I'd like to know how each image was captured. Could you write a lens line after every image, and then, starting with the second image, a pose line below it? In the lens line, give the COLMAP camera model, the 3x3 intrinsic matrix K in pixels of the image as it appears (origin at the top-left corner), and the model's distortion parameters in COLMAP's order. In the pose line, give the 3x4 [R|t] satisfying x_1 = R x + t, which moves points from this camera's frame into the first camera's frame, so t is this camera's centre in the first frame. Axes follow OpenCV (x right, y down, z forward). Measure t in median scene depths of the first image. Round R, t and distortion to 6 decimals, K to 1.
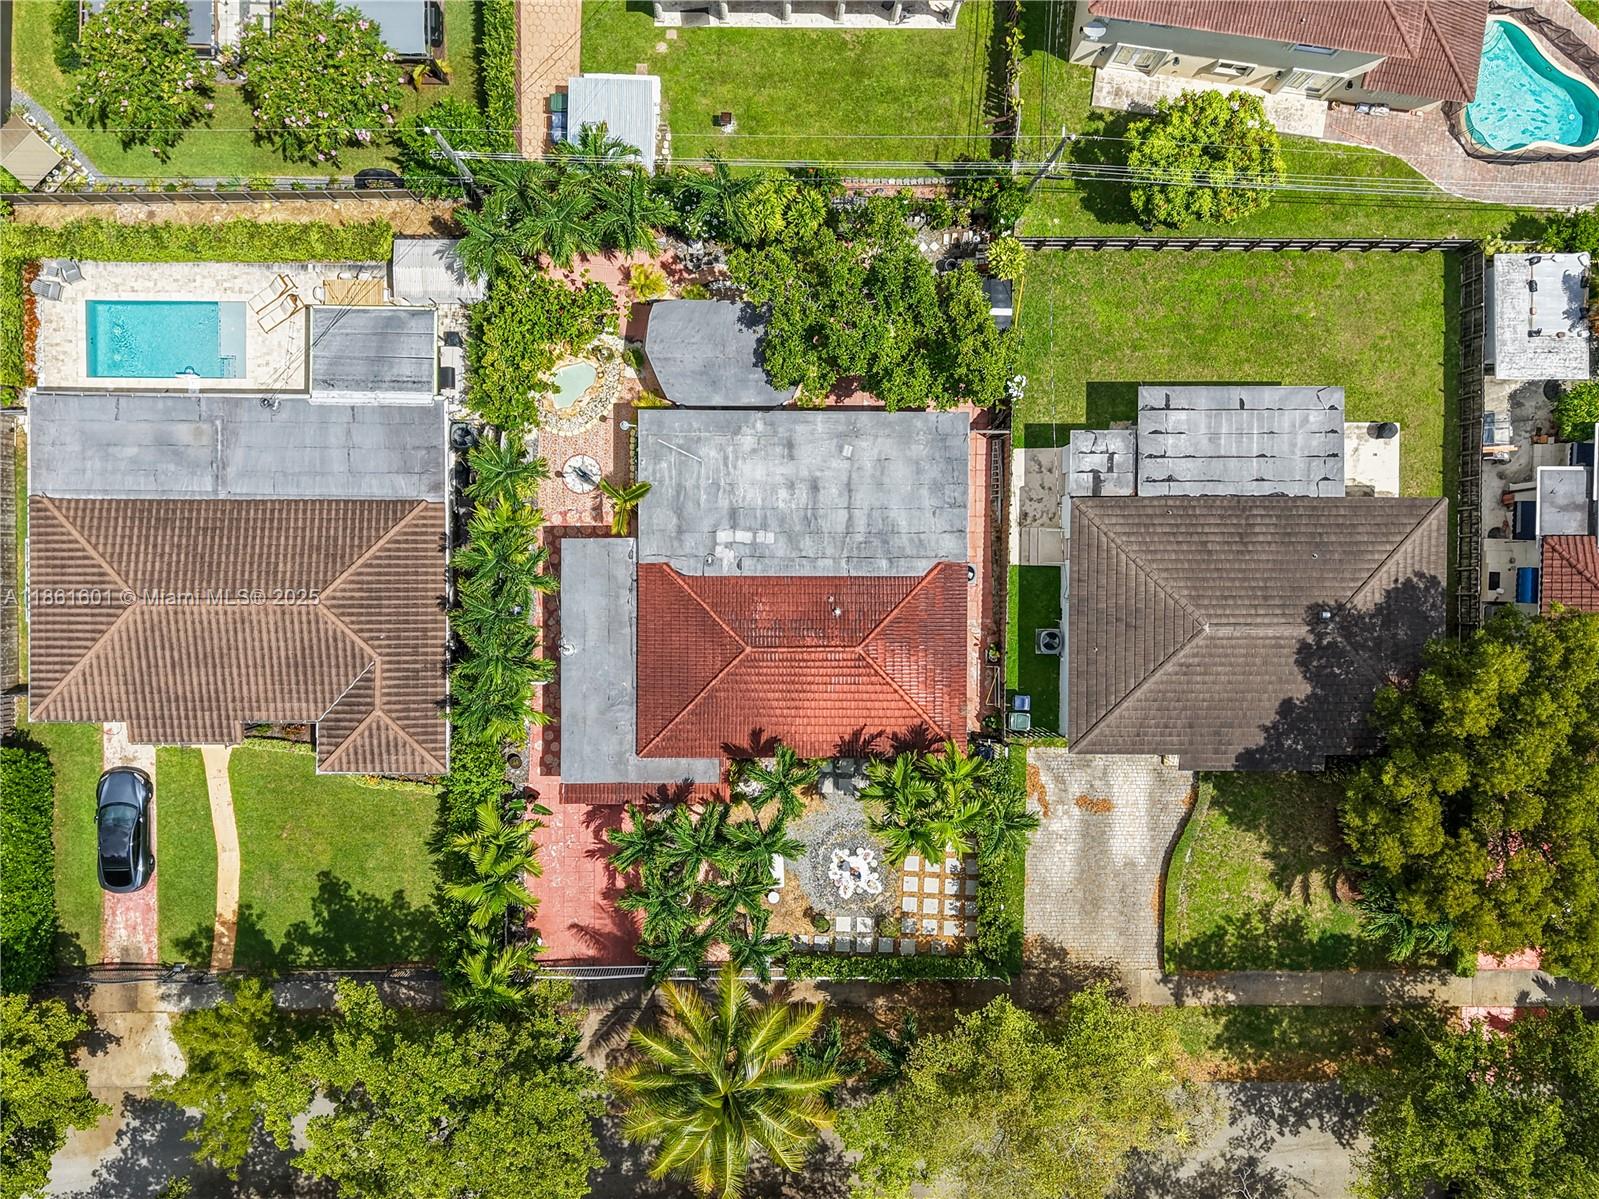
lens RADIAL K [[1122.9, 0, 805.7], [0, 1122.9, 590.5], [0, 0, 1]] dist [0.043642, 0.000831]
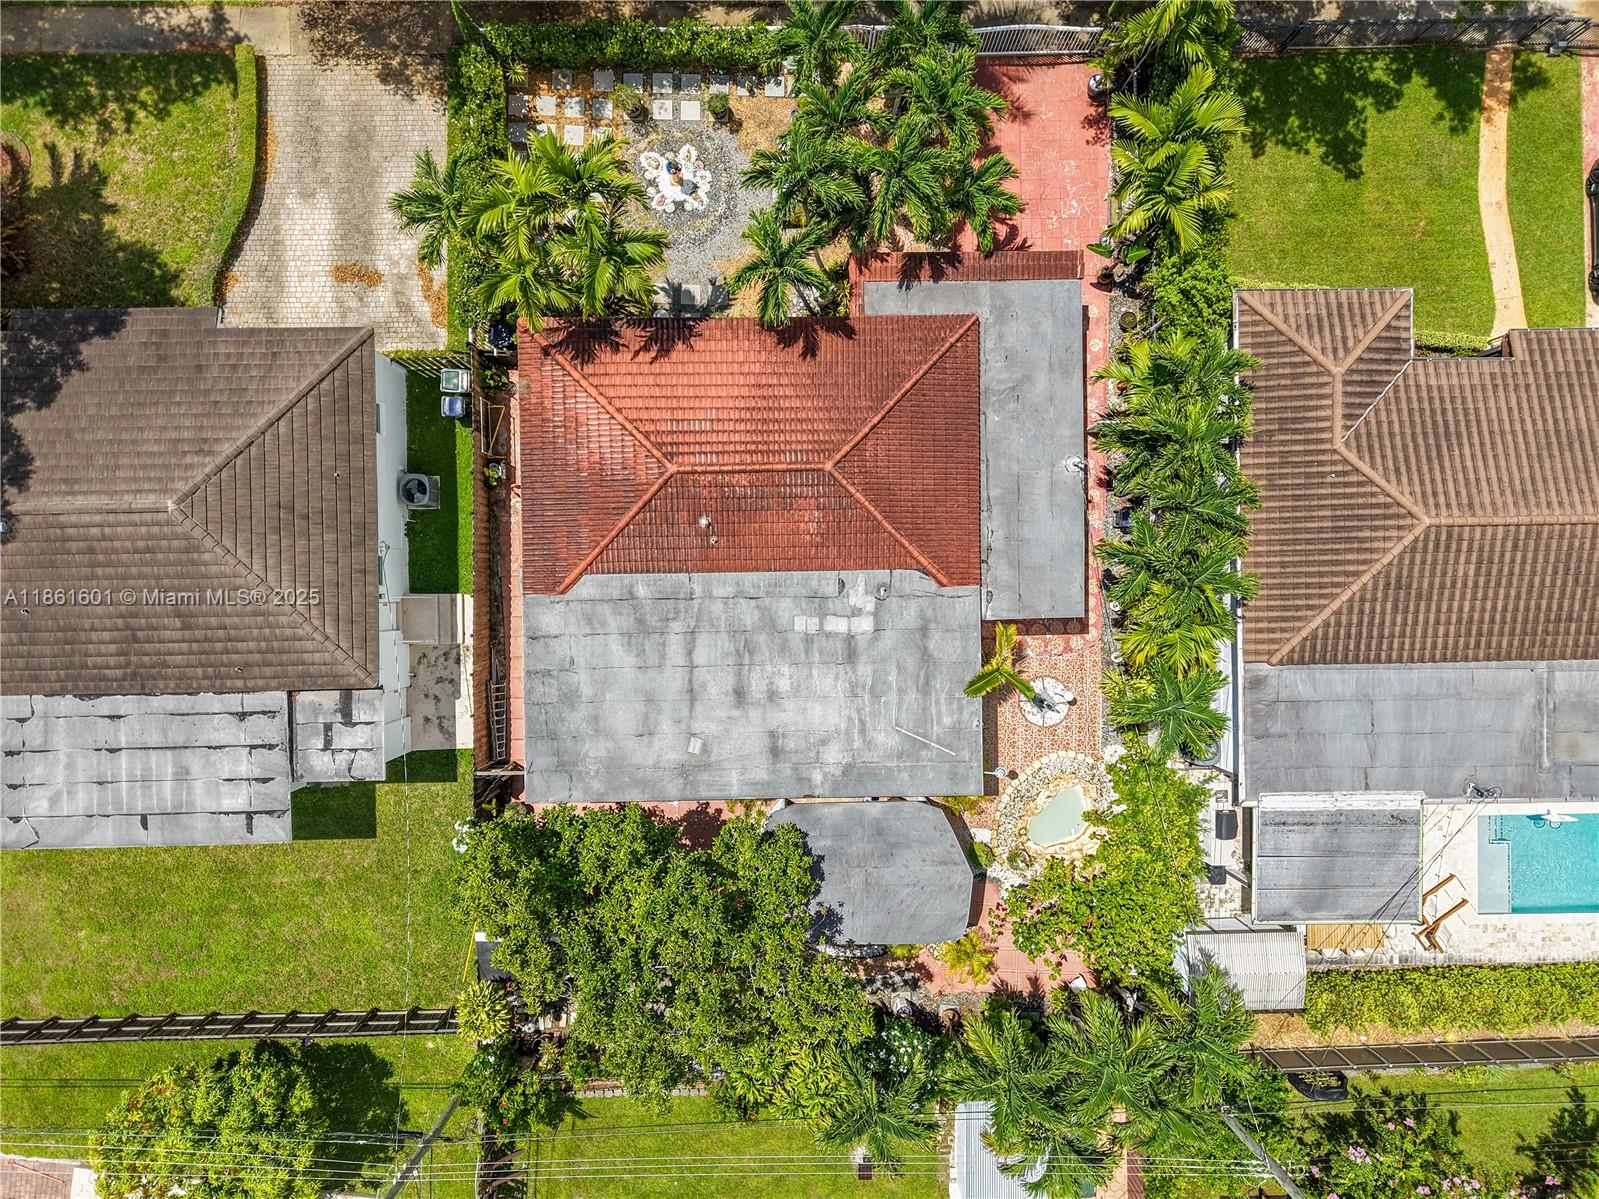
lens RADIAL K [[1122.9, 0, 787.5], [0, 1122.9, 603.4], [0, 0, 1]] dist [0.043642, 0.000831]
pose [[-0.999342, 0.019007, -0.030893, -0.001967], [-0.018137, -0.999438, -0.028188, -0.013087], [-0.031411, -0.027609, 0.999125, 0.268826]]
